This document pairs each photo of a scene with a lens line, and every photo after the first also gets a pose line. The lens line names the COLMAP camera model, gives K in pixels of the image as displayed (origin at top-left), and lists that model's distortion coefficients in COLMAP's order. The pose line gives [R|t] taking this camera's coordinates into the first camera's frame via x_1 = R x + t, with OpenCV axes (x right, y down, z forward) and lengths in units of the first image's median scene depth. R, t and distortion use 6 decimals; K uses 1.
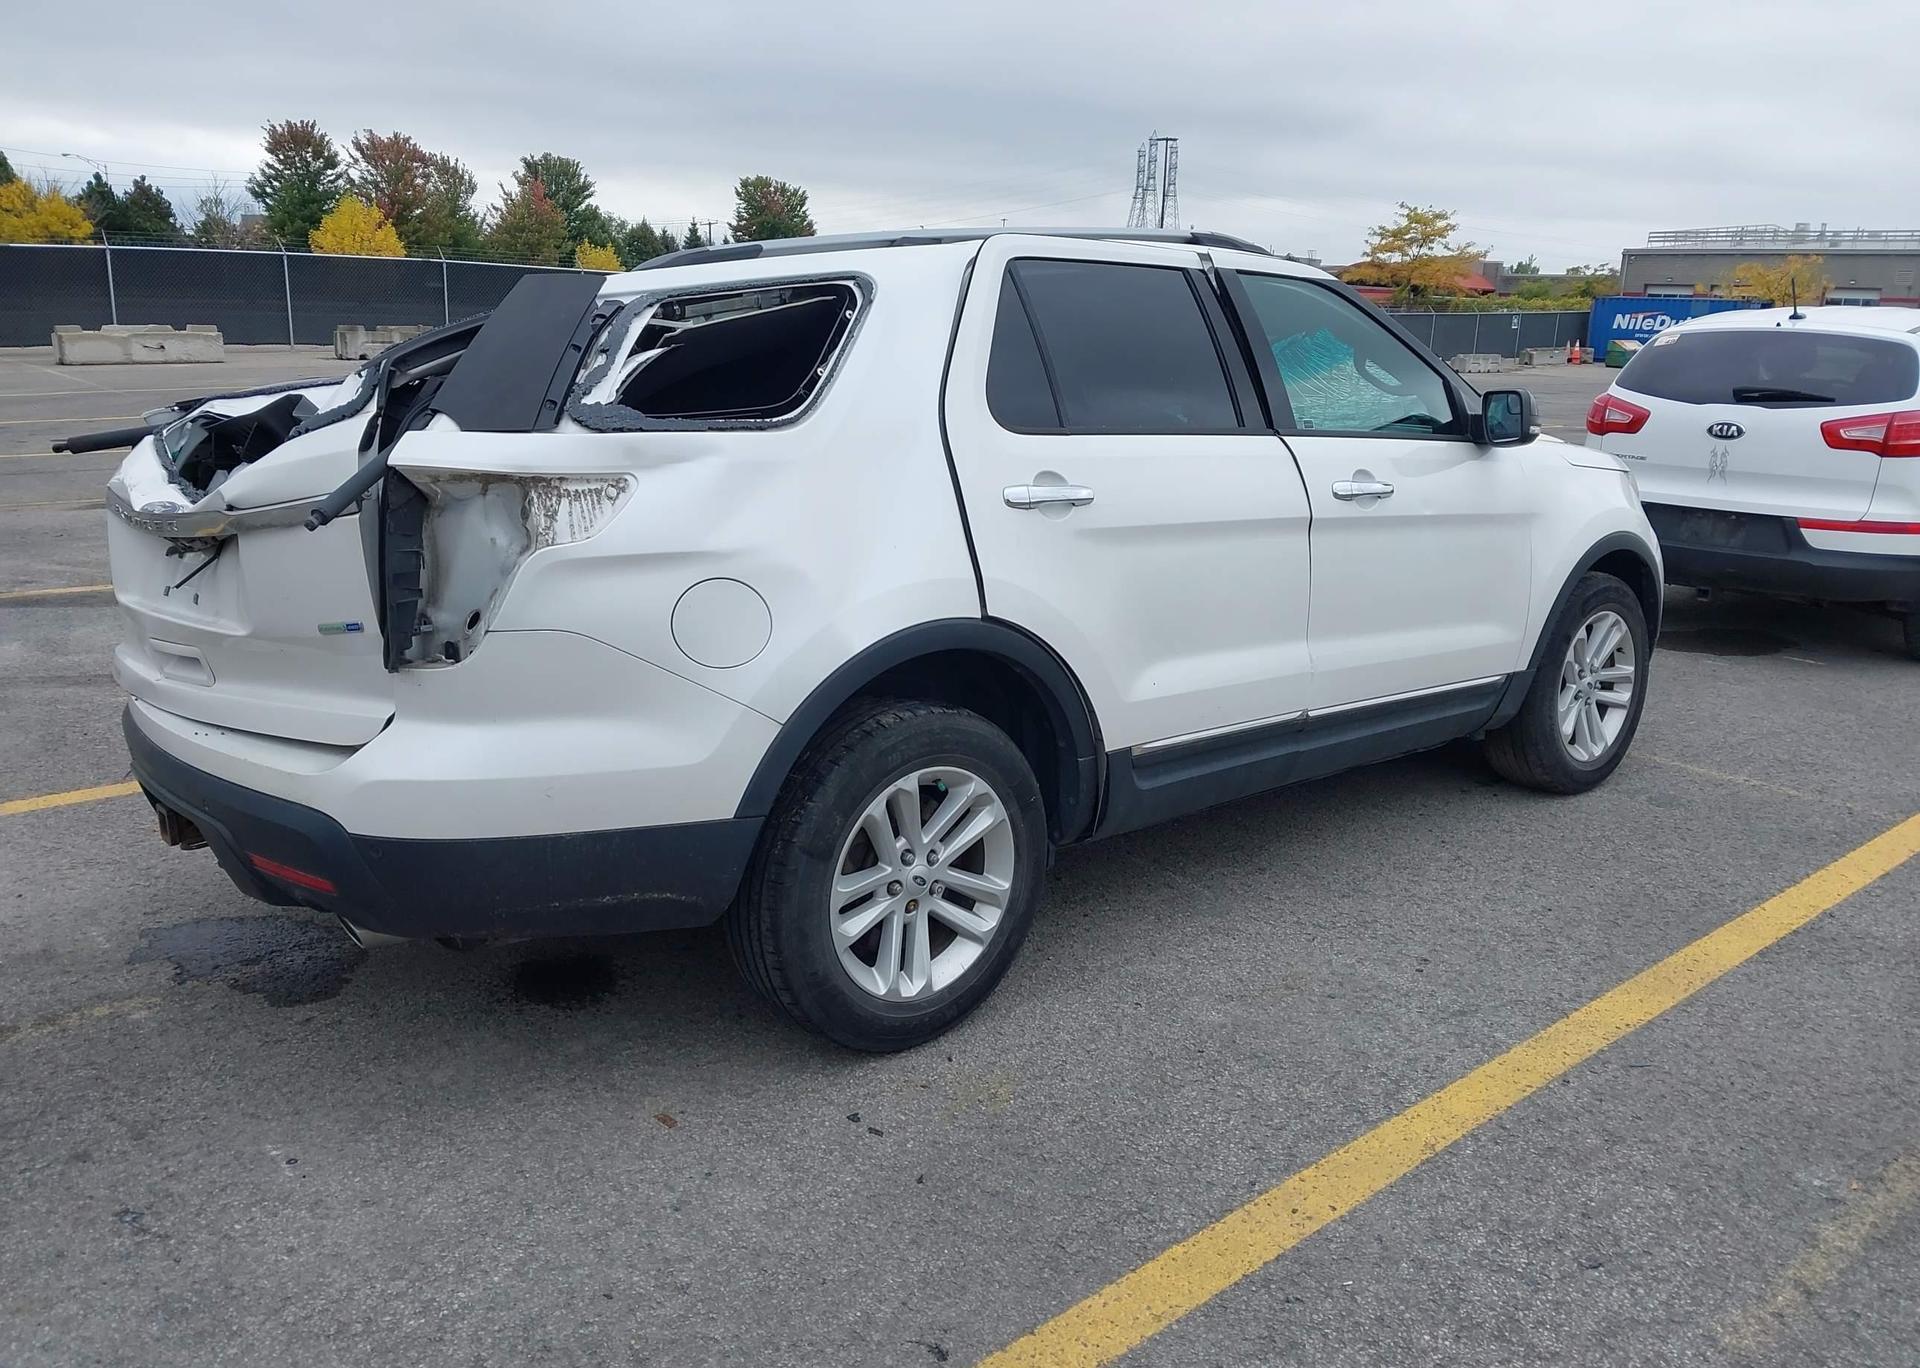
lens RADIAL K [[1488.6, 0, 957.4], [0, 1488.6, 696.2], [0, 0, 1]] dist [0.054959, -0.077333]
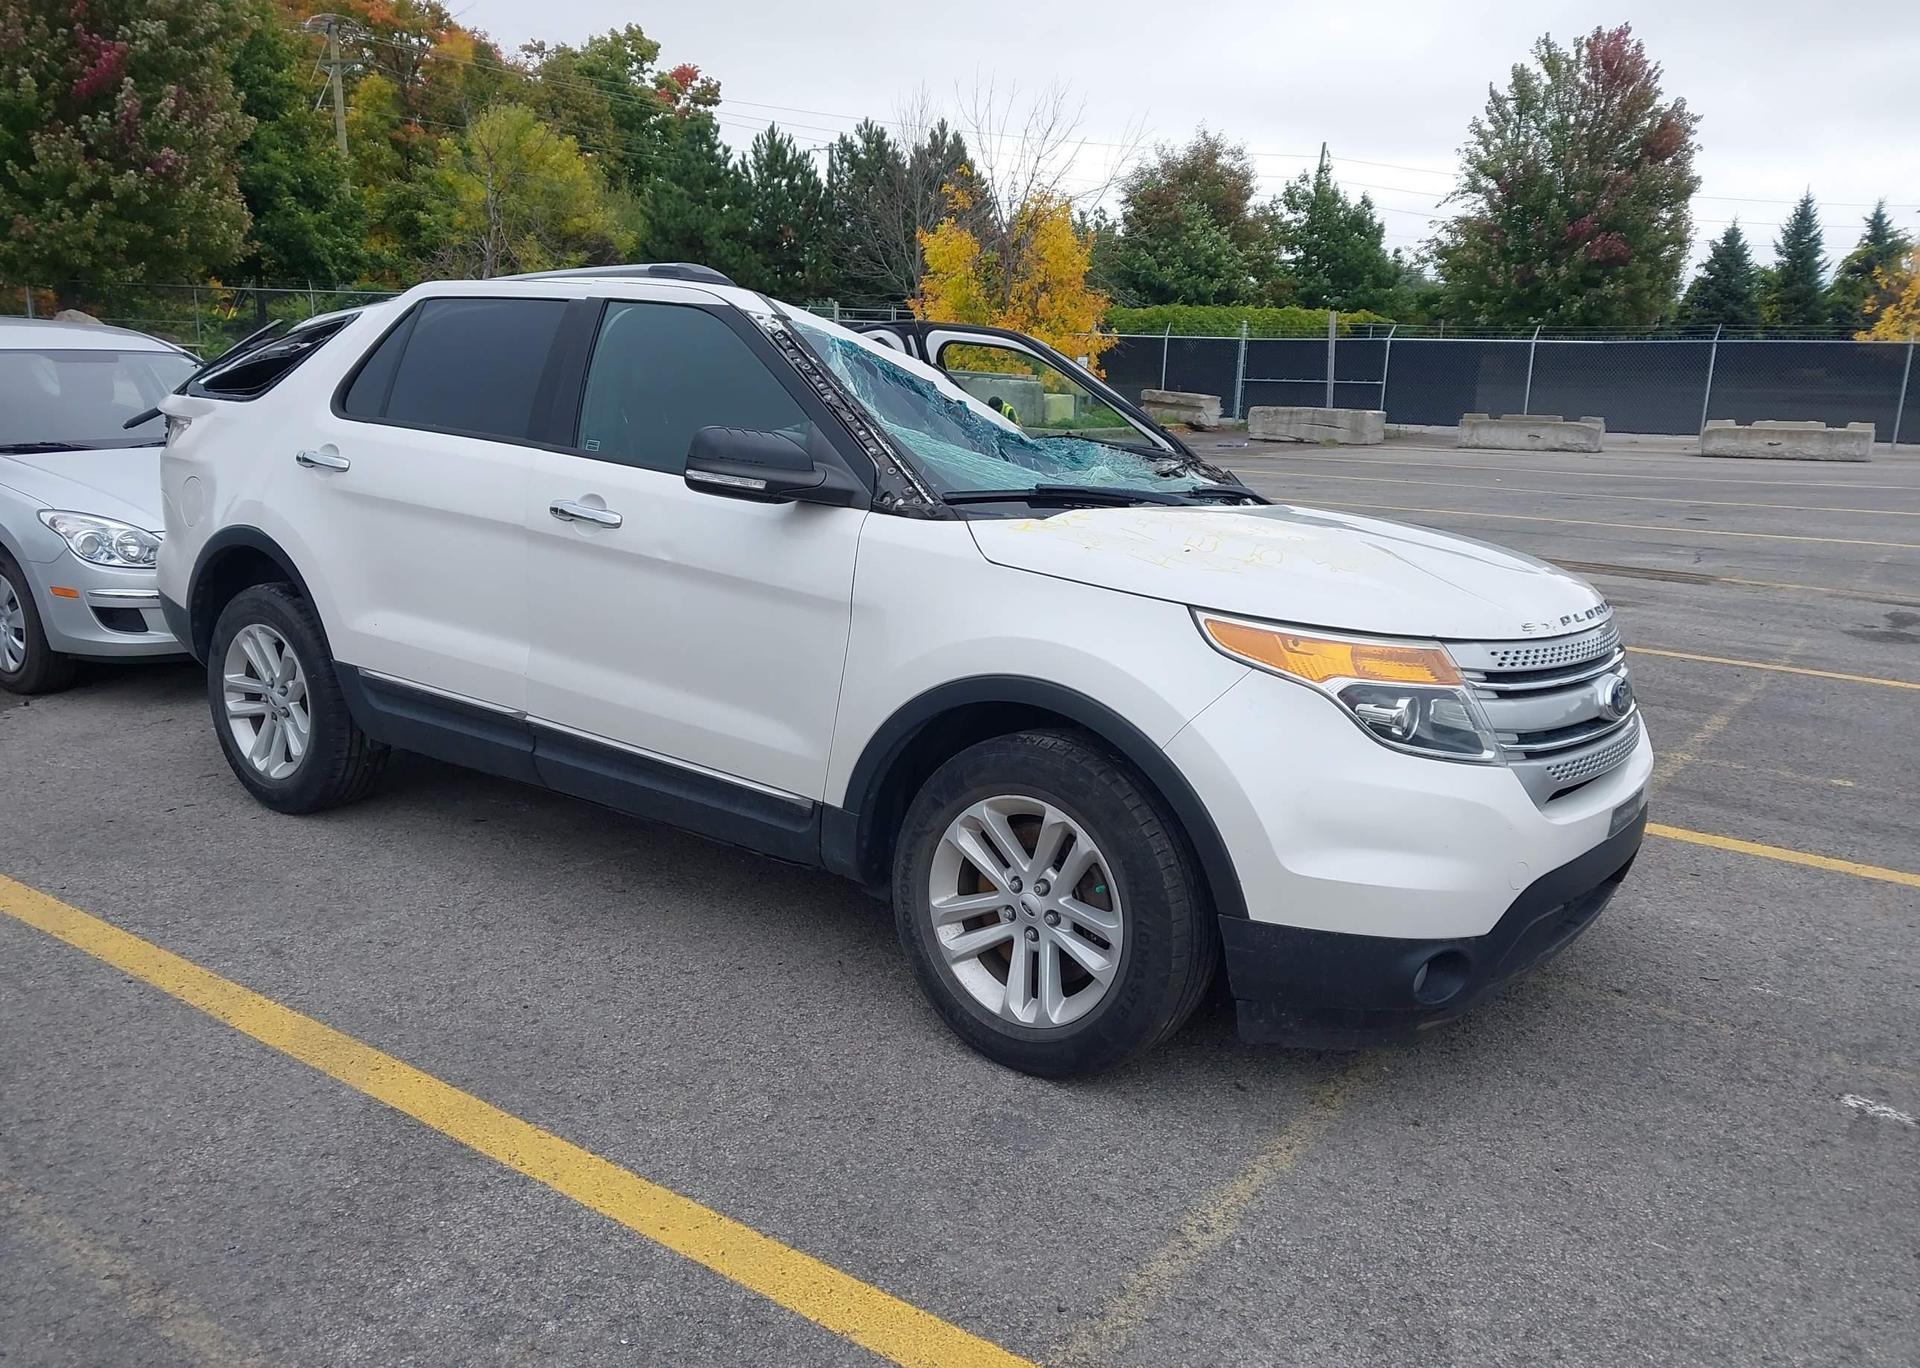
lens RADIAL K [[1489.0, 0, 960.0], [0, 1489.0, 684.0], [0, 0, 1]] dist [0.043659, -0.061323]
pose [[0.229652, 0.192115, -0.954124, 1.488255], [-0.264297, 0.955797, 0.128837, -0.258079], [0.936700, 0.222585, 0.270276, 1.142646]]
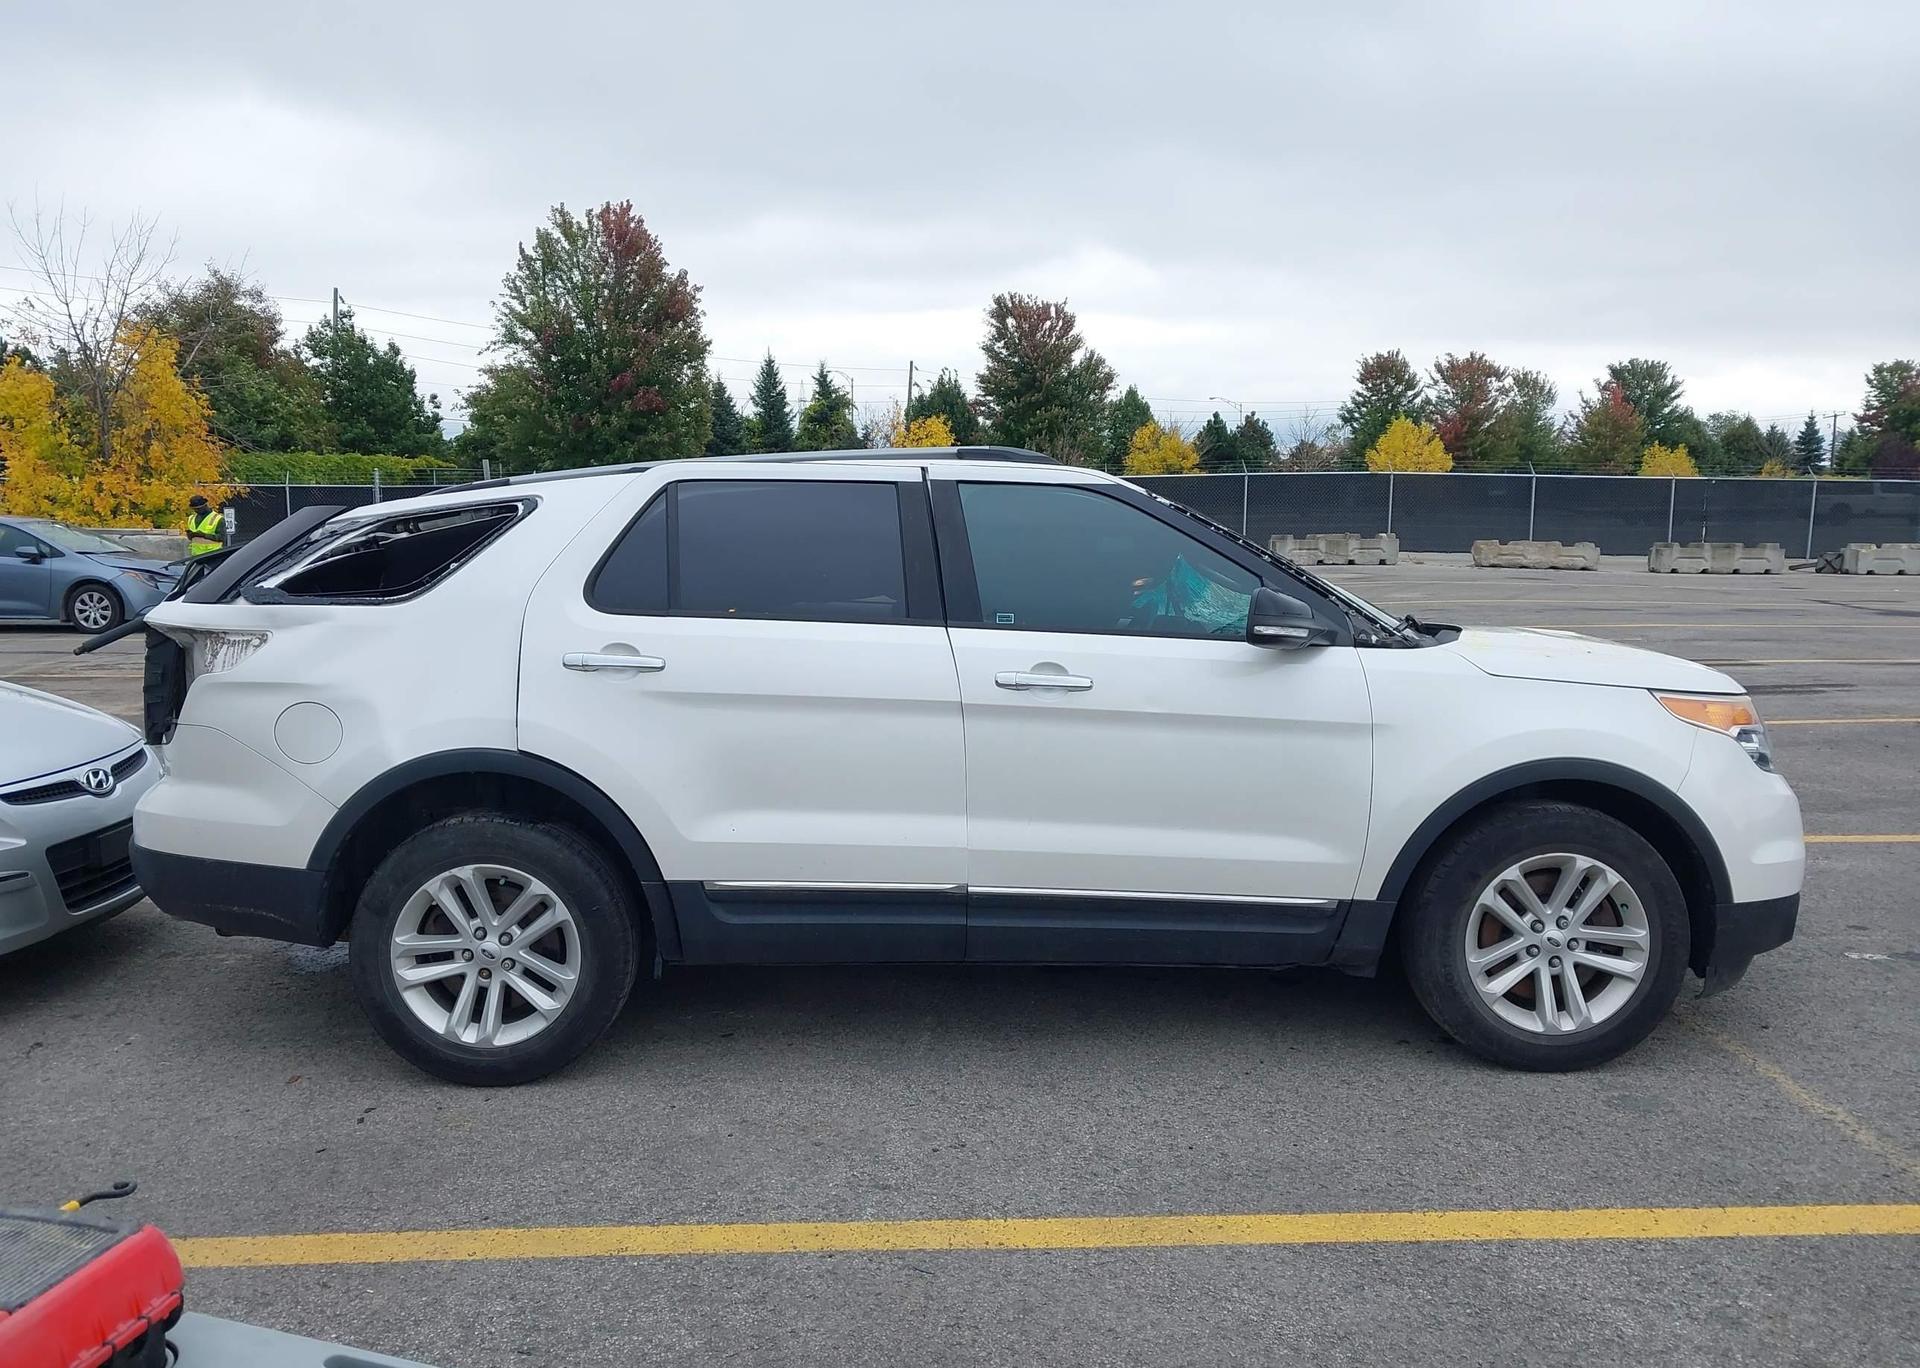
lens RADIAL K [[1482.5, 0, 953.3], [0, 1482.5, 709.9], [0, 0, 1]] dist [0.041446, -0.070800]
pose [[0.768471, 0.058341, -0.637219, 1.005554], [-0.136550, 0.987848, -0.074232, -0.039960], [0.625145, 0.144058, 0.767099, 0.213512]]
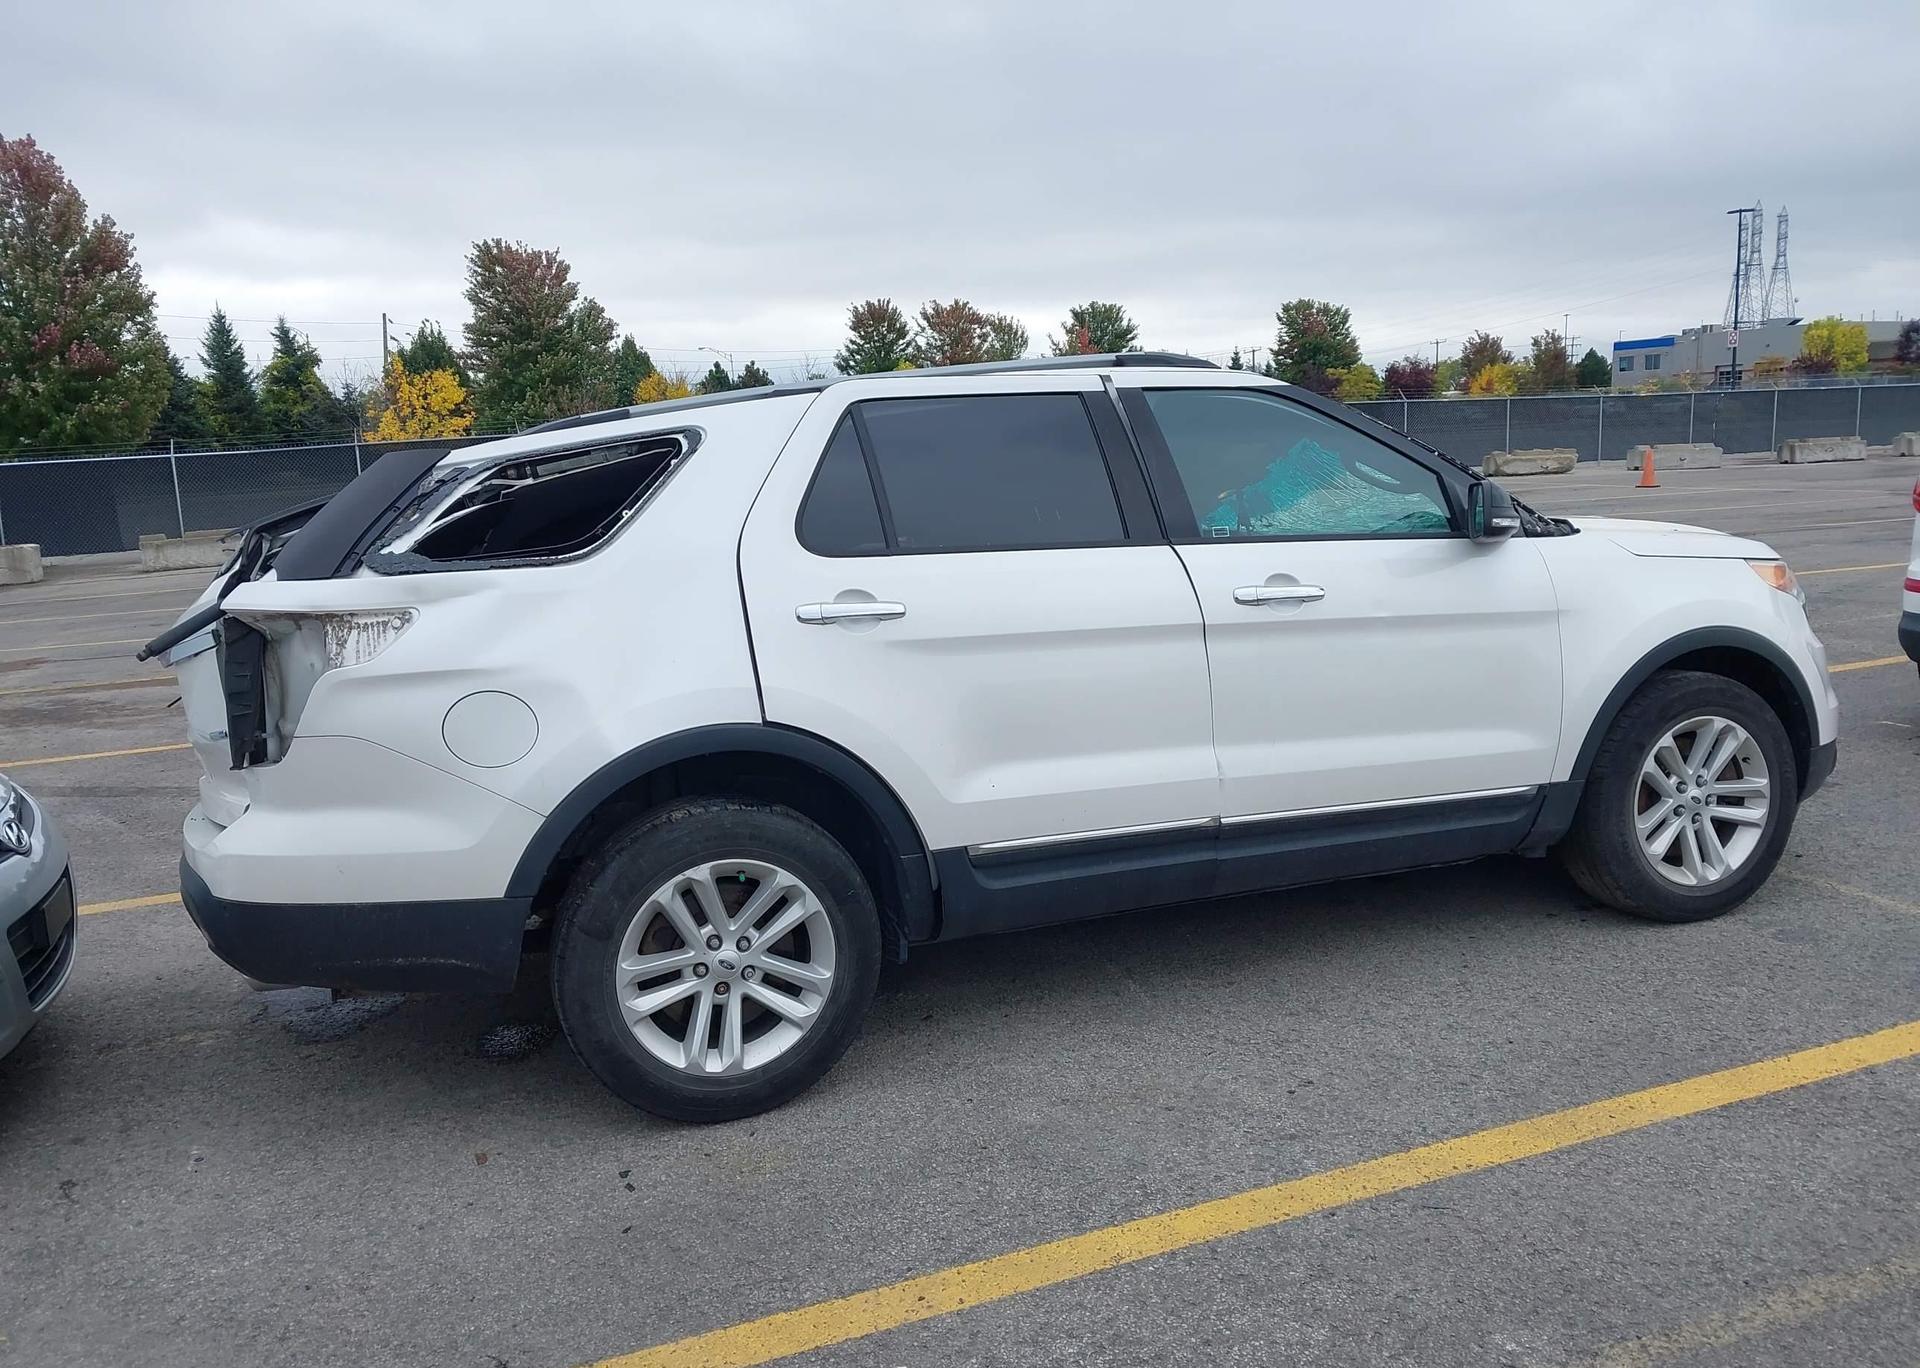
lens RADIAL K [[1488.6, 0, 957.4], [0, 1488.6, 696.2], [0, 0, 1]] dist [0.054959, -0.077333]
pose [[0.934469, -0.015714, -0.355699, 0.486321], [-0.012851, 0.996886, -0.077801, 0.009610], [0.355814, 0.077274, 0.931357, 0.018472]]
